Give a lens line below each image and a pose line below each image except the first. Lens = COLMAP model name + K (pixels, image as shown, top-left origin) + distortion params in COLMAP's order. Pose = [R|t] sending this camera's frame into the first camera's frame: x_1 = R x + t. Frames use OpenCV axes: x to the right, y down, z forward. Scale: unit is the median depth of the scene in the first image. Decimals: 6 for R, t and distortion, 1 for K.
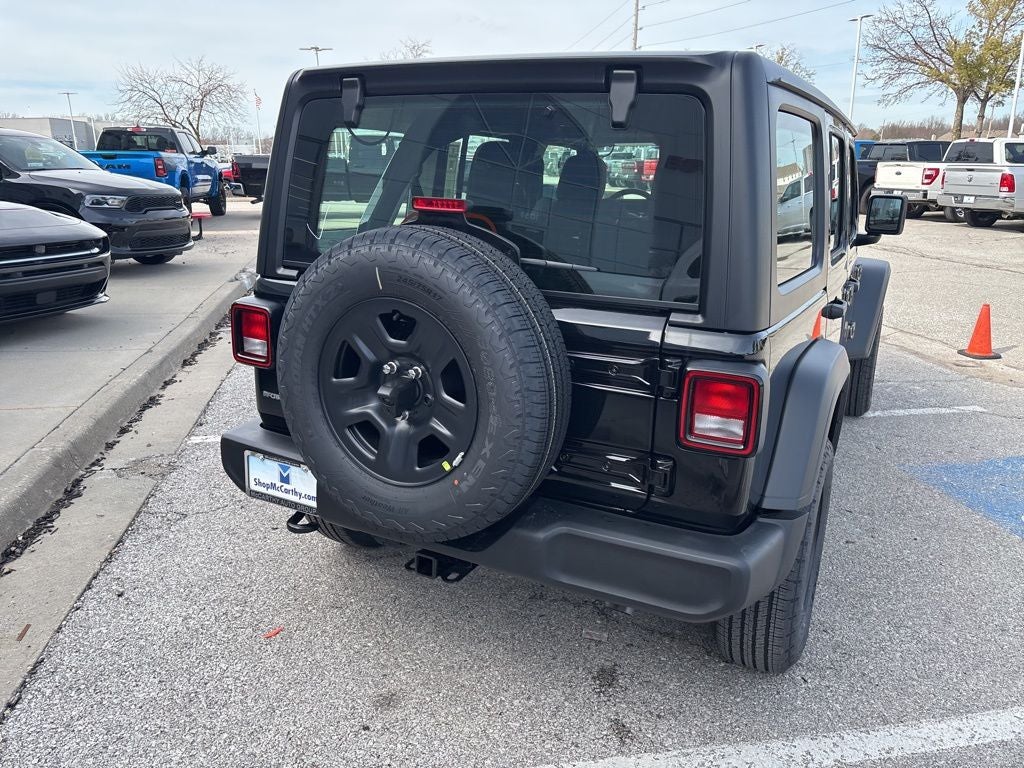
lens RADIAL K [[774.9, 0, 508.2], [0, 774.9, 385.0], [0, 0, 1]] dist [0.046042, -0.053095]
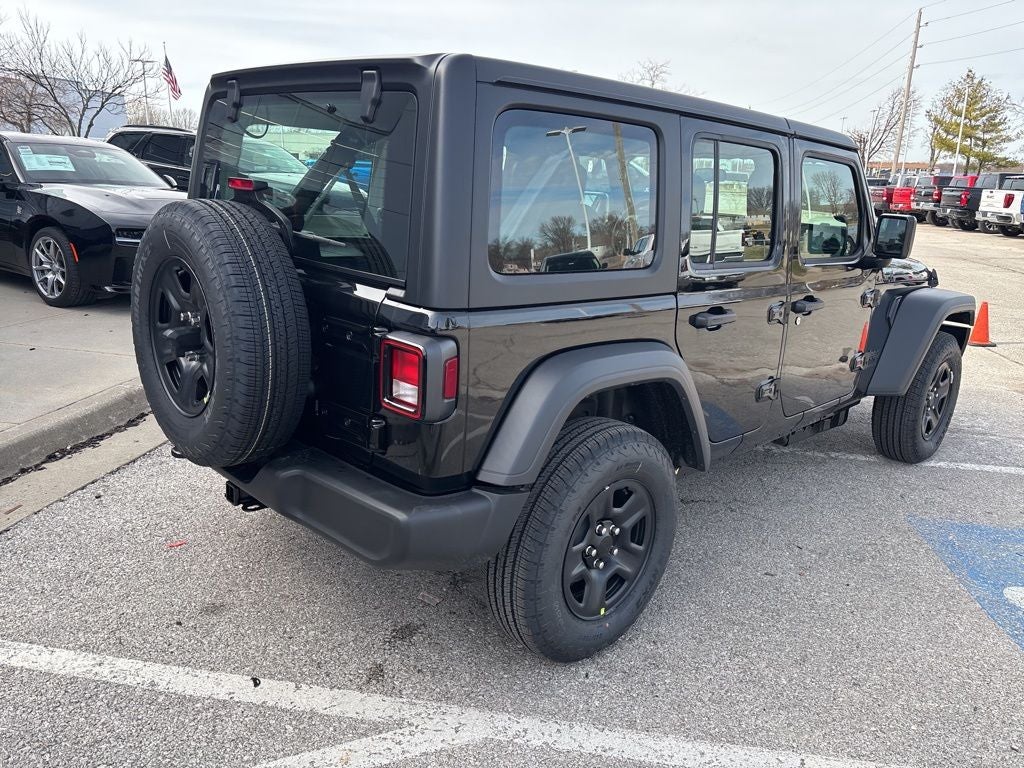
lens RADIAL K [[774.9, 0, 509.5], [0, 774.9, 388.1], [0, 0, 1]] dist [0.046042, -0.053095]
pose [[0.949130, 0.113788, -0.293606, 0.256568], [-0.119964, 0.992774, -0.003051, 0.011753], [0.291137, 0.038117, 0.955922, -0.001990]]
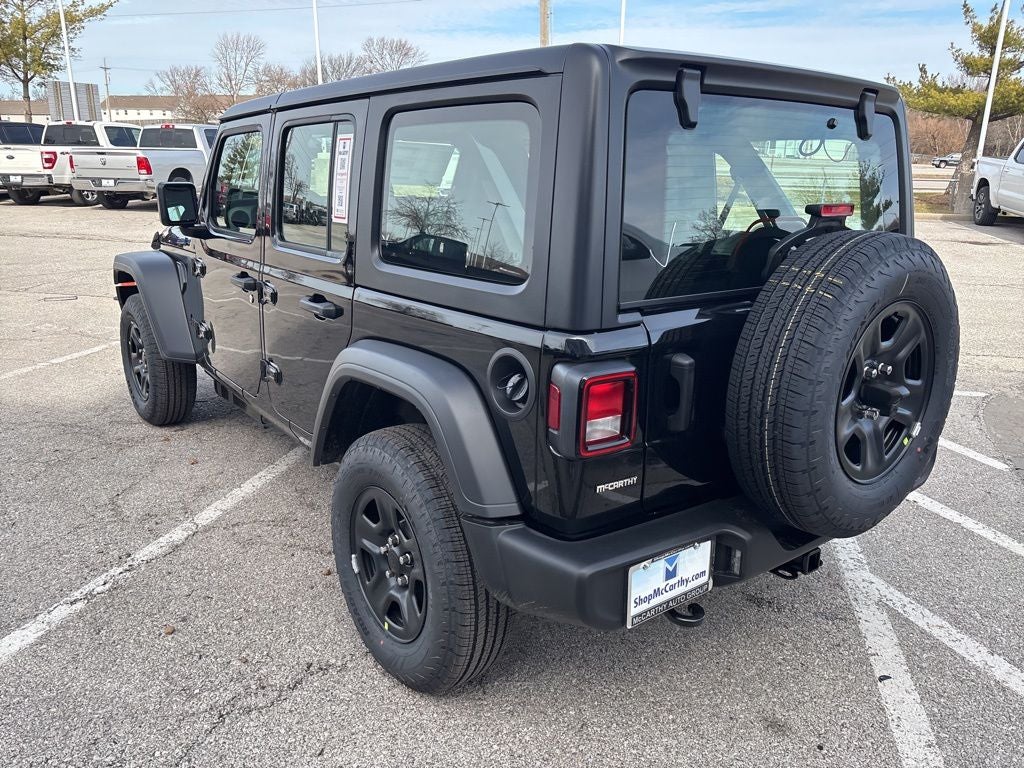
lens RADIAL K [[774.9, 0, 509.0], [0, 774.9, 382.7], [0, 0, 1]] dist [0.046042, -0.053095]
pose [[0.417314, -0.260742, 0.870553, -0.460514], [0.242737, 0.955131, 0.169714, -0.110098], [-0.875744, 0.140491, 0.461881, 0.350385]]
